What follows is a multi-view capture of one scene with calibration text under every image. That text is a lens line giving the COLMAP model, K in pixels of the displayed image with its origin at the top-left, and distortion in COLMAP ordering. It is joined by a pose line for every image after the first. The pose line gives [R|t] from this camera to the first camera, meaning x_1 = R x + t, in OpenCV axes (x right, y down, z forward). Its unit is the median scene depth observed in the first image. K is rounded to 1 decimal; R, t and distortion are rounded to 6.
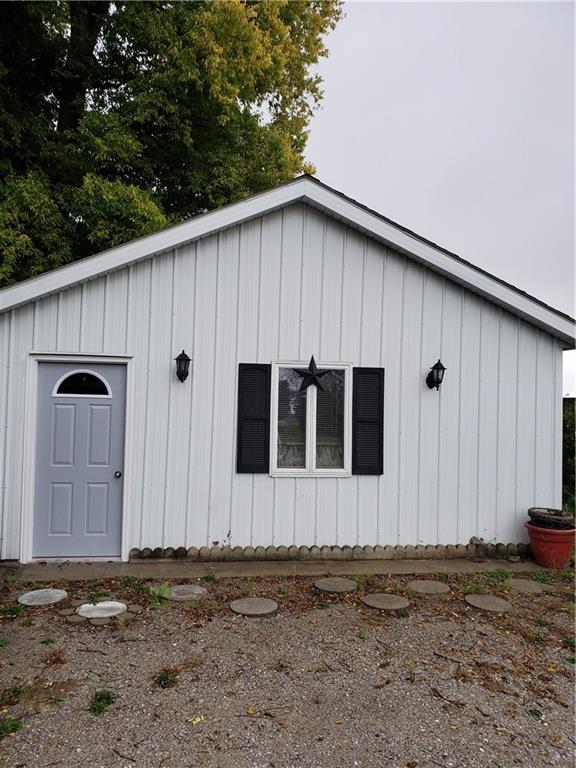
lens RADIAL K [[614.5, 0, 288.0], [0, 614.5, 384.0], [0, 0, 1]] dist [0.006775, 0.008120]
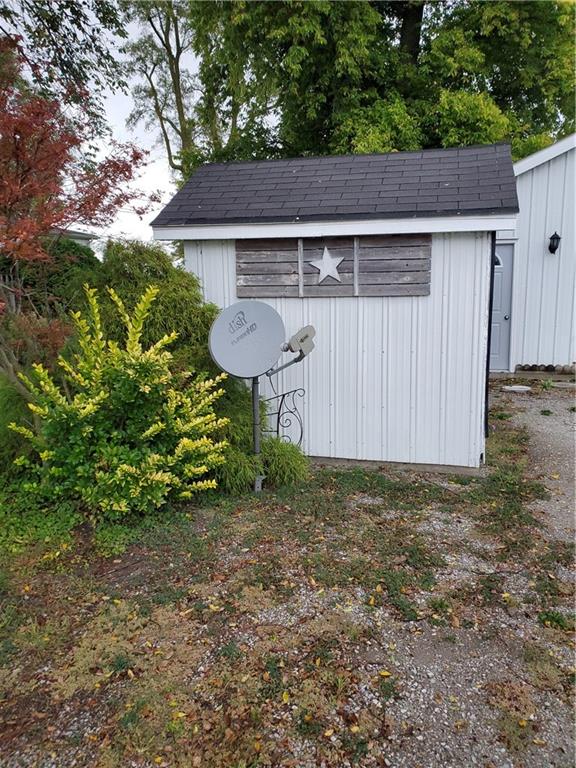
lens RADIAL K [[614.5, 0, 288.0], [0, 614.5, 384.0], [0, 0, 1]] dist [0.006775, 0.008120]
pose [[0.909140, 0.031827, -0.415273, -0.072010], [0.047489, 0.982652, 0.179277, 0.004509], [0.413774, -0.182709, 0.891857, -0.353949]]
